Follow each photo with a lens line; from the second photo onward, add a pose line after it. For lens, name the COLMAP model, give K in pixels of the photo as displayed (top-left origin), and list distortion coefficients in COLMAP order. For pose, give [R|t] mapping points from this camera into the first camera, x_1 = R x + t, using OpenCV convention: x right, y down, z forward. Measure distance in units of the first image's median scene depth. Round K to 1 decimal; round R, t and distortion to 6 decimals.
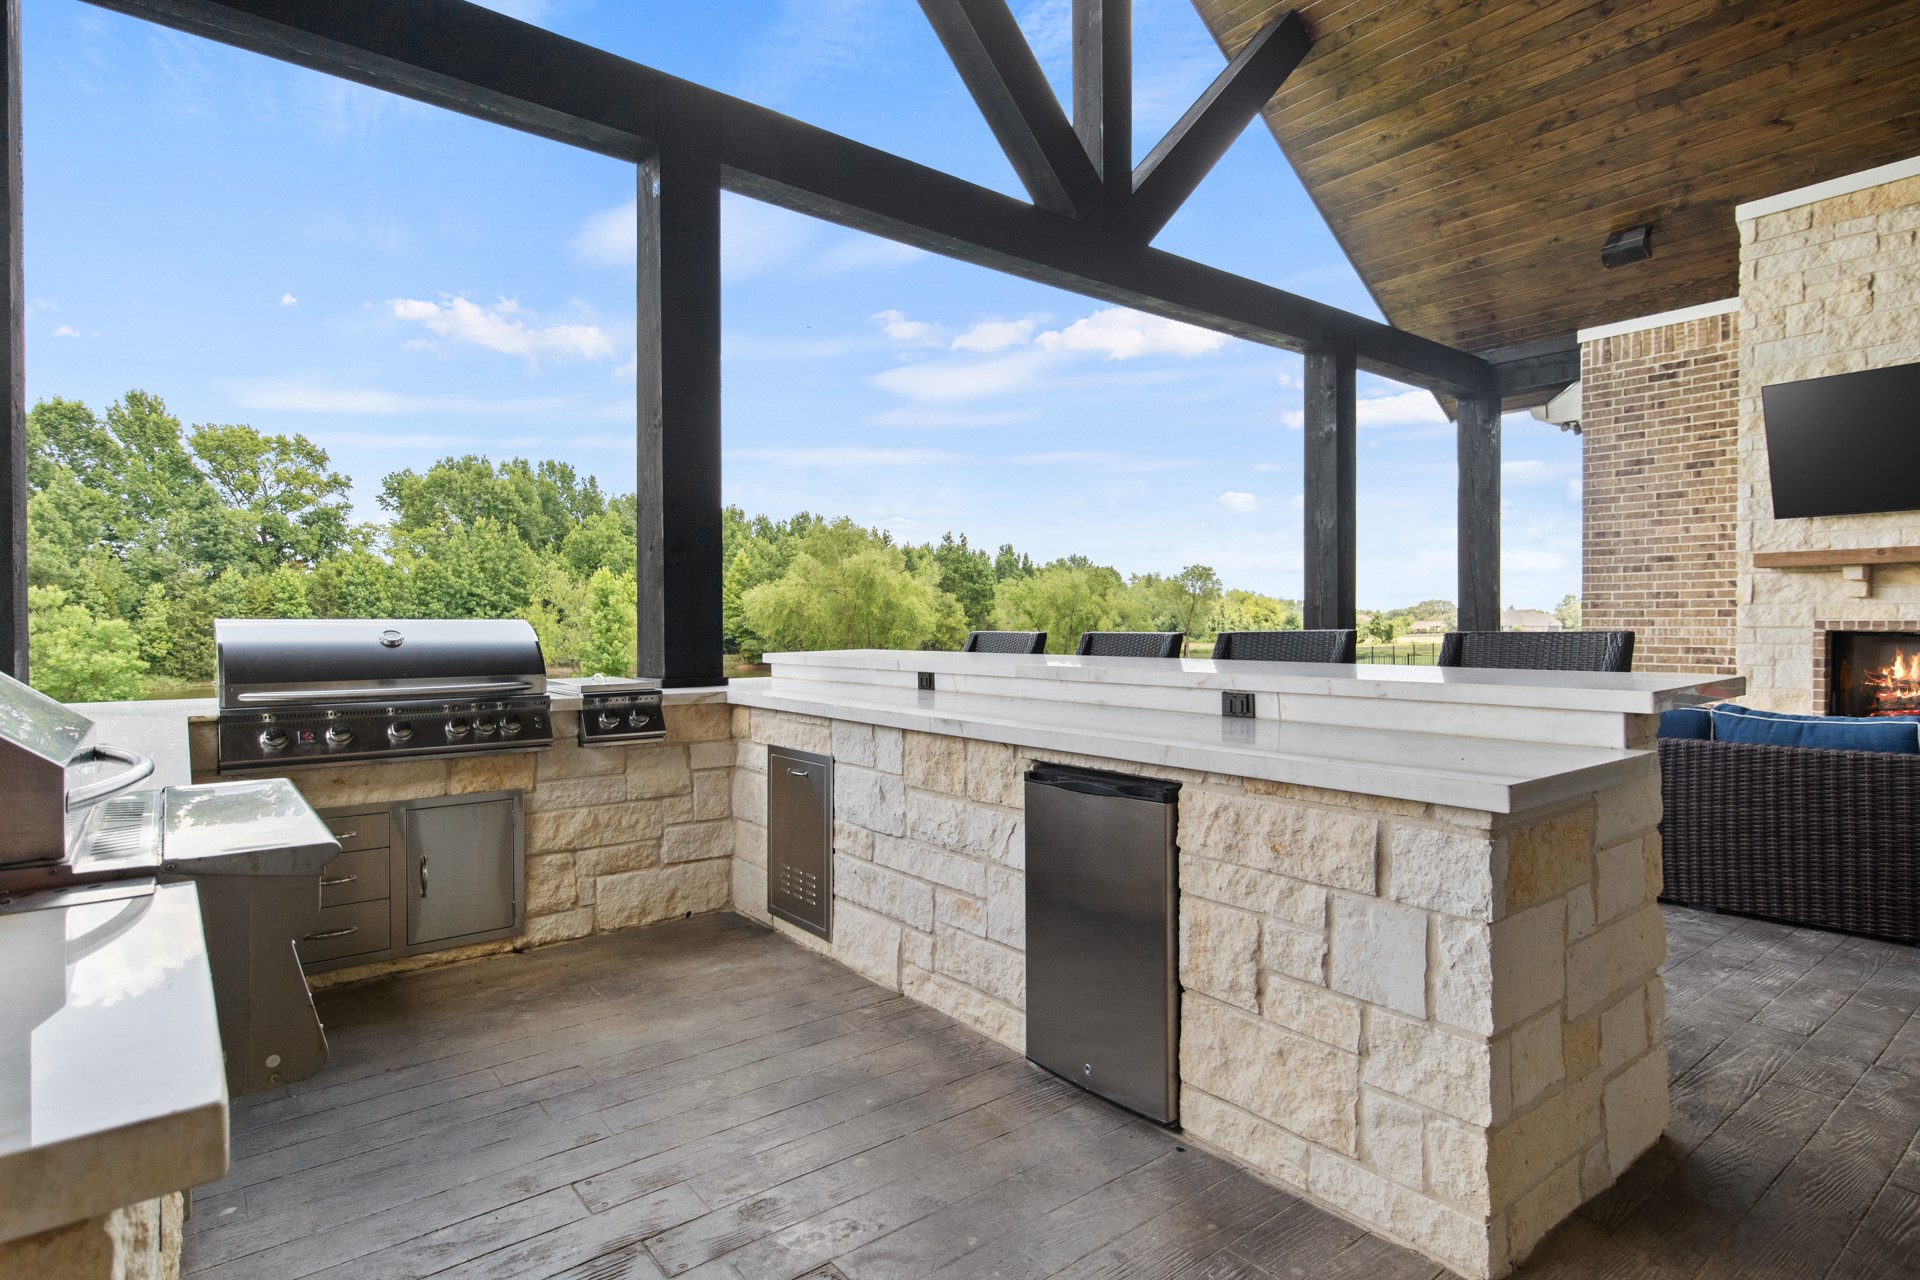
lens RADIAL K [[991.6, 0, 989.6], [0, 991.6, 631.7], [0, 0, 1]] dist [0.009425, -0.000997]
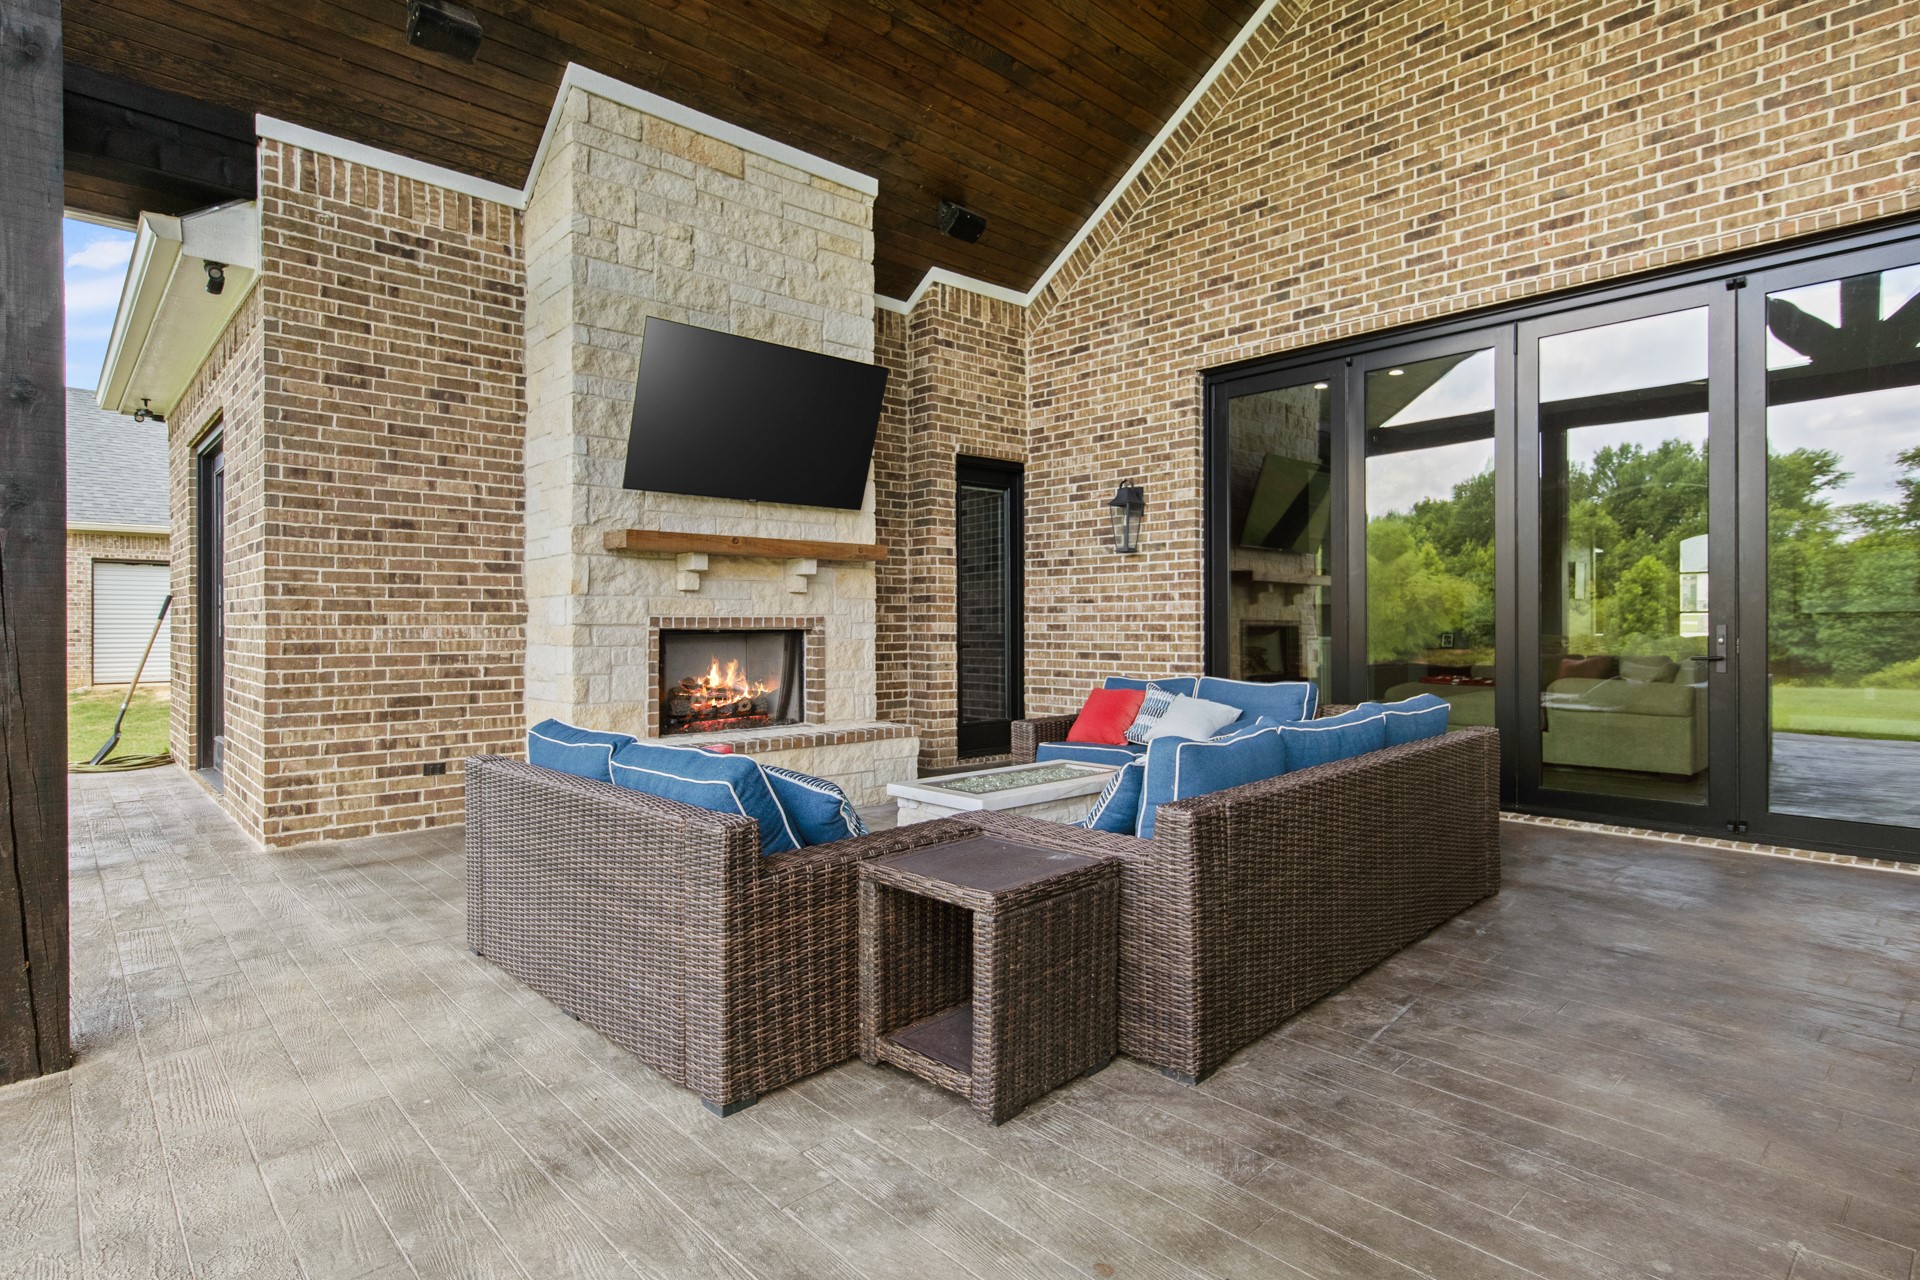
lens RADIAL K [[991.6, 0, 949.2], [0, 991.6, 623.2], [0, 0, 1]] dist [0.009425, -0.000997]
pose [[-0.059301, 0.002074, 0.998238, -0.010278], [0.010280, 0.999946, -0.001466, -0.001727], [-0.998187, 0.010175, -0.059319, 0.636882]]
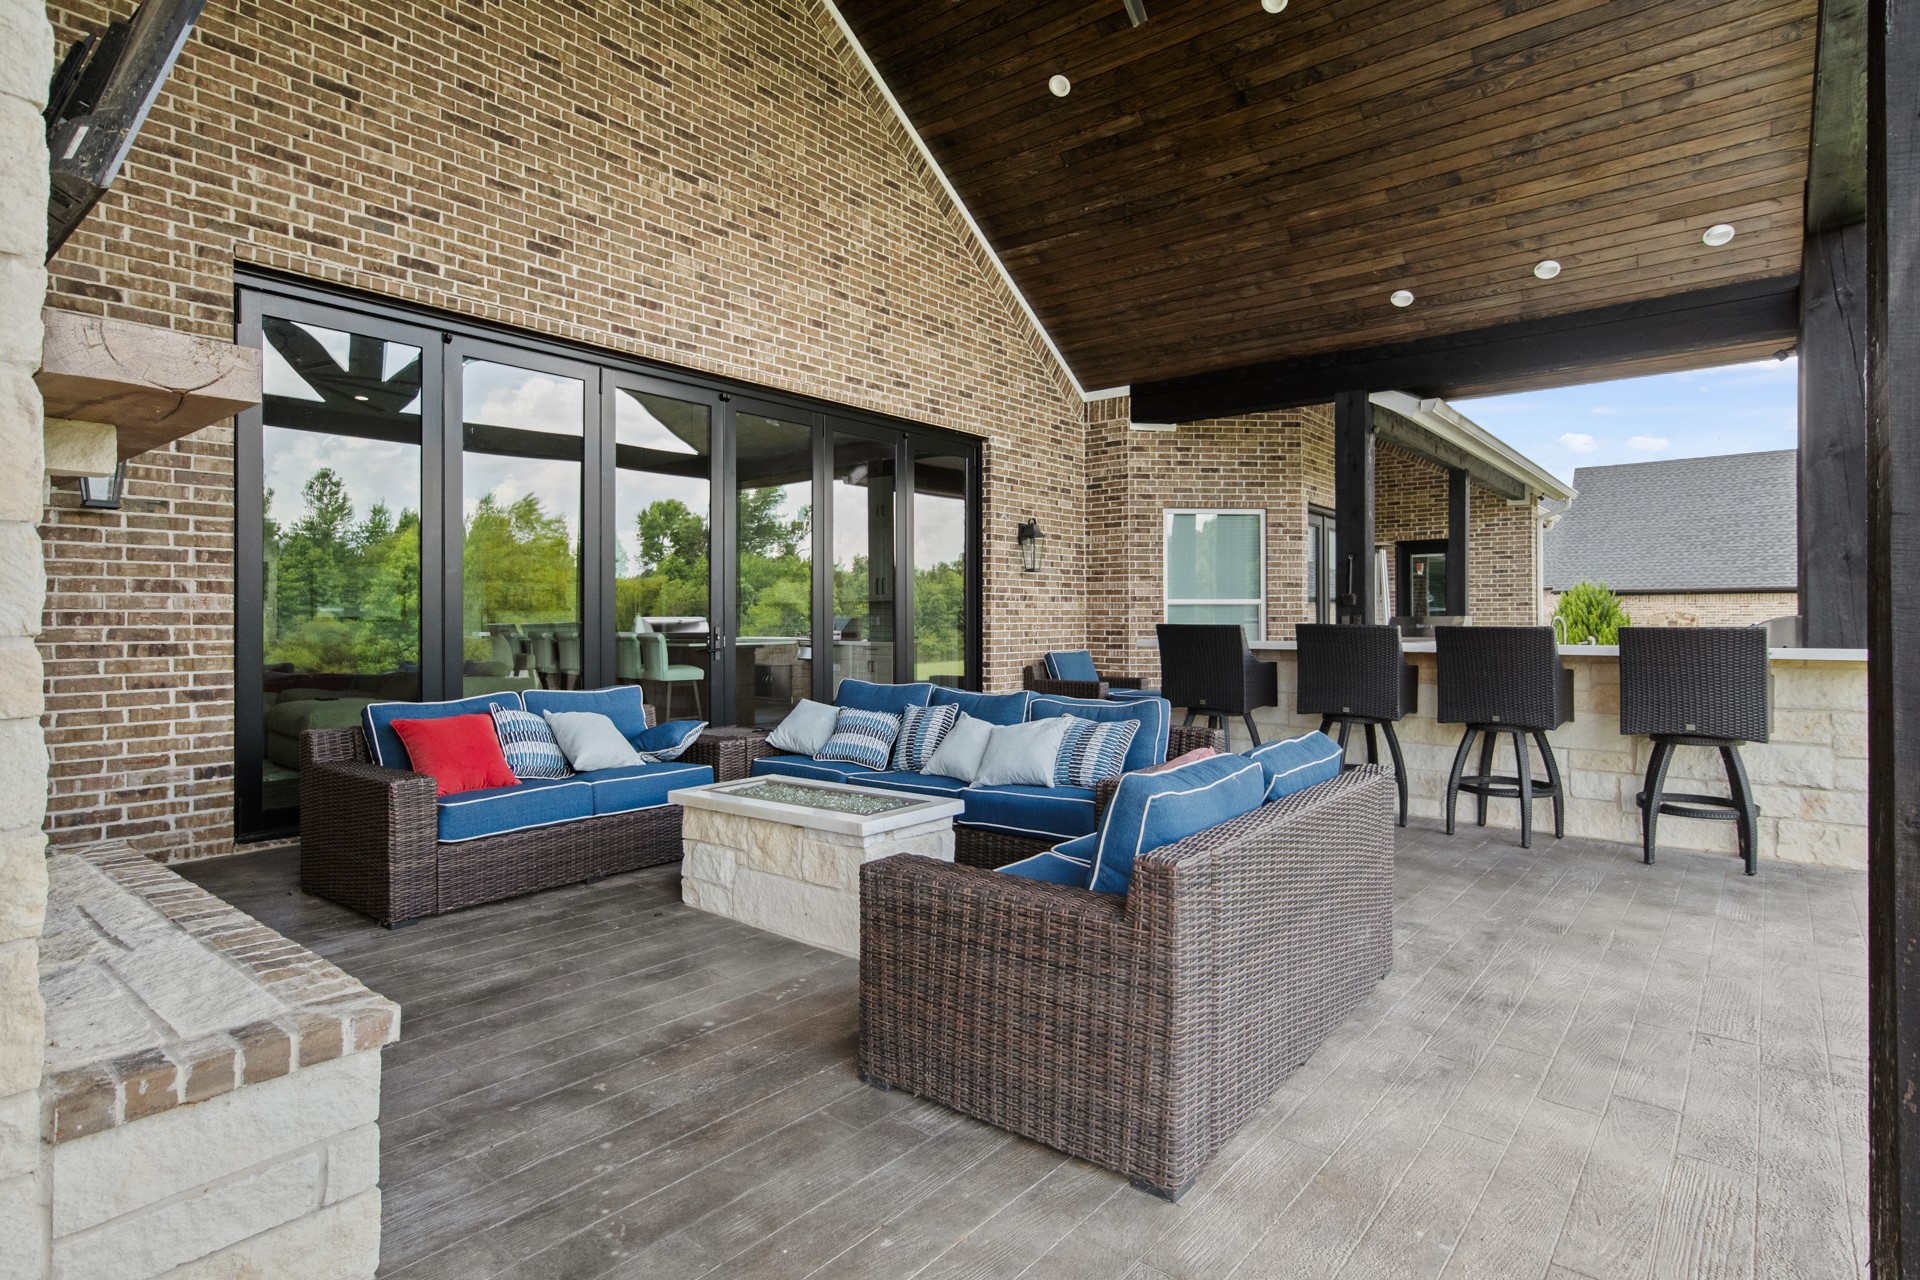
lens RADIAL K [[991.6, 0, 988.3], [0, 991.6, 608.7], [0, 0, 1]] dist [0.009425, -0.000997]
pose [[-0.975076, 0.000718, -0.221872, 0.866588], [0.001707, 0.999989, -0.004265, -0.012653], [0.221866, -0.004538, -0.975067, 1.304765]]
